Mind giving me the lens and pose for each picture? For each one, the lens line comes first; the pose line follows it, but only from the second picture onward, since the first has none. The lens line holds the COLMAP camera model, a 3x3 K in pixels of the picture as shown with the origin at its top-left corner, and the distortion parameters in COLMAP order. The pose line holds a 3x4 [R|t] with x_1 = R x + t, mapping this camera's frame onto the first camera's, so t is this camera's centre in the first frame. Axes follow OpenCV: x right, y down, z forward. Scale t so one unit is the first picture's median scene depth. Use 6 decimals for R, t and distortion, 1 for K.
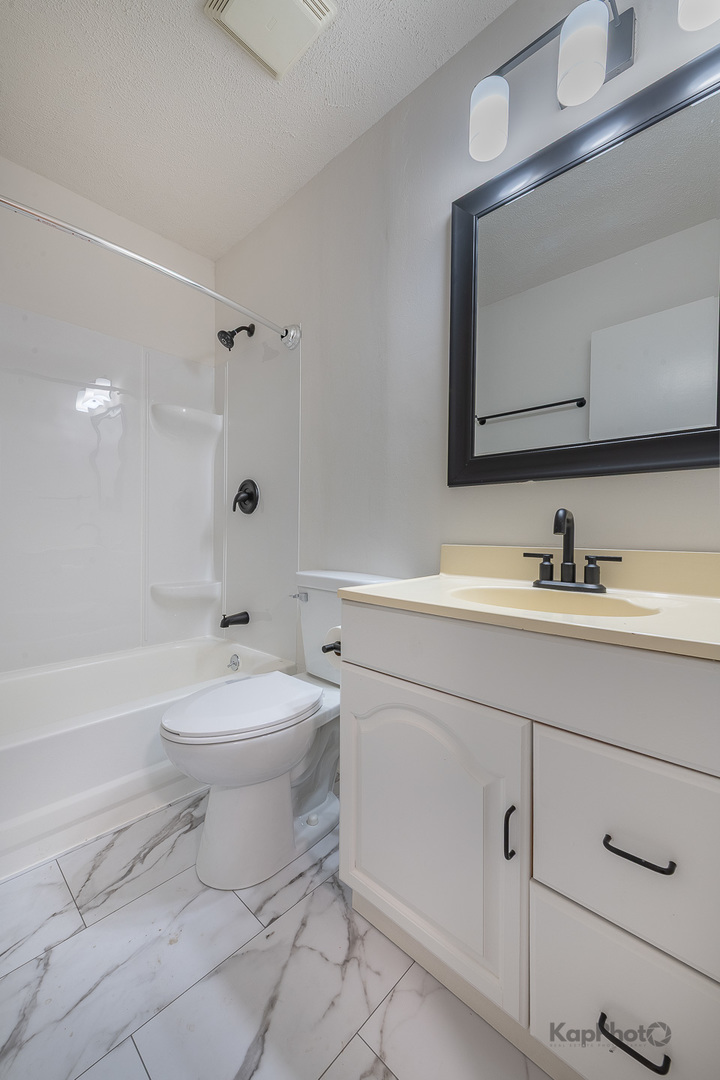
lens RADIAL K [[440.2, 0, 332.9], [0, 440.2, 541.1], [0, 0, 1]] dist [0.013750, -0.000381]
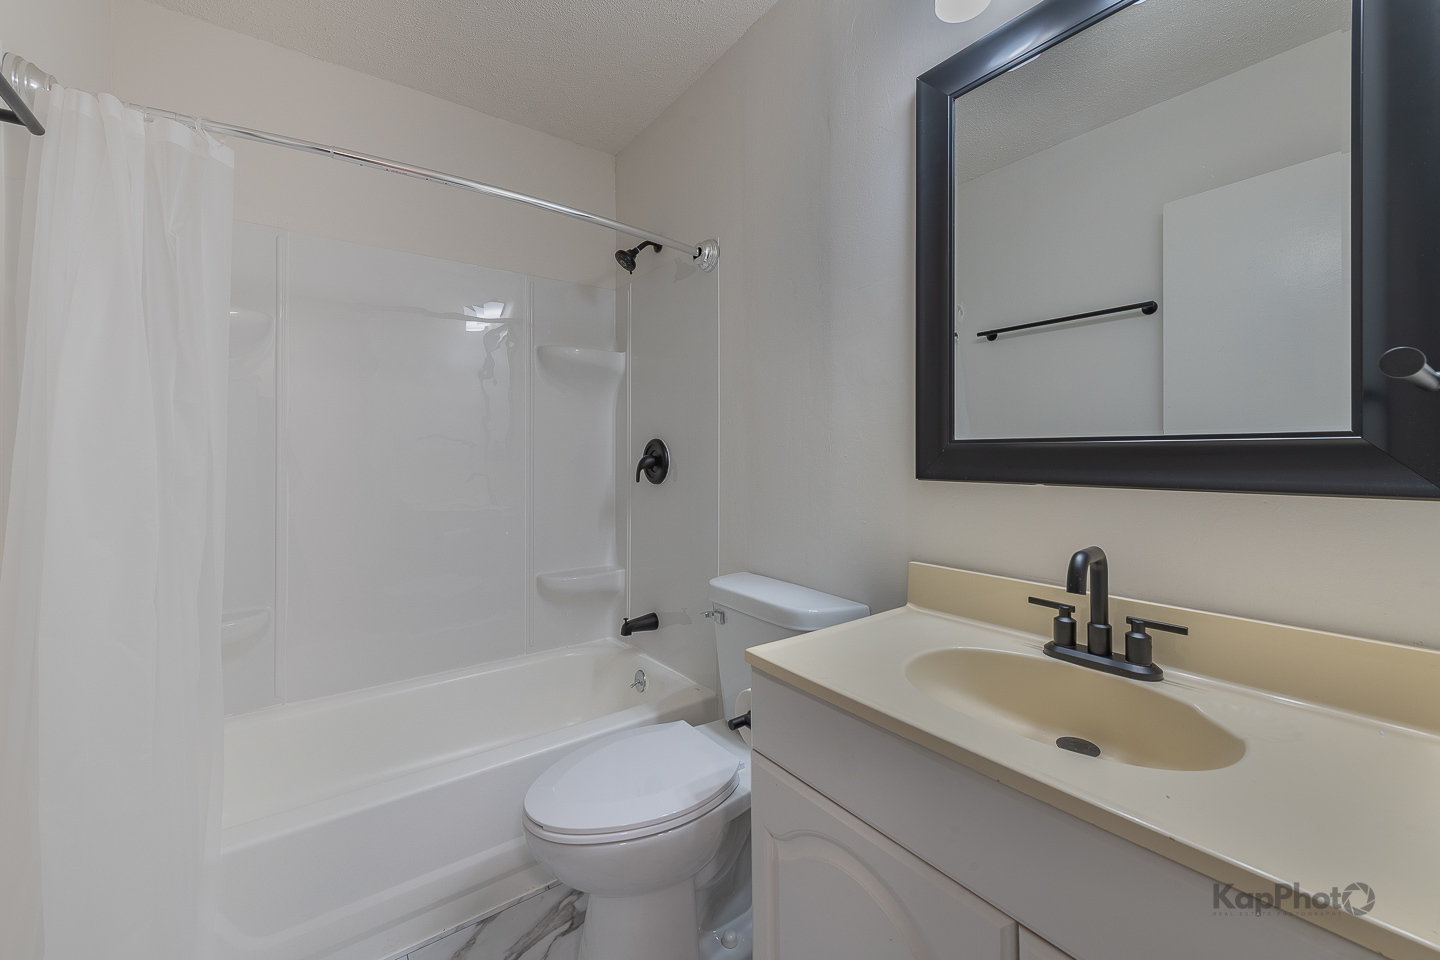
lens RADIAL K [[587.0, 0, 692.2], [0, 587.0, 449.8], [0, 0, 1]] dist [0.013750, -0.000381]
pose [[0.983728, -0.012142, -0.179252, 0.075998], [0.008876, 0.999780, -0.019008, -0.150238], [0.179443, 0.017107, 0.983620, 0.020125]]
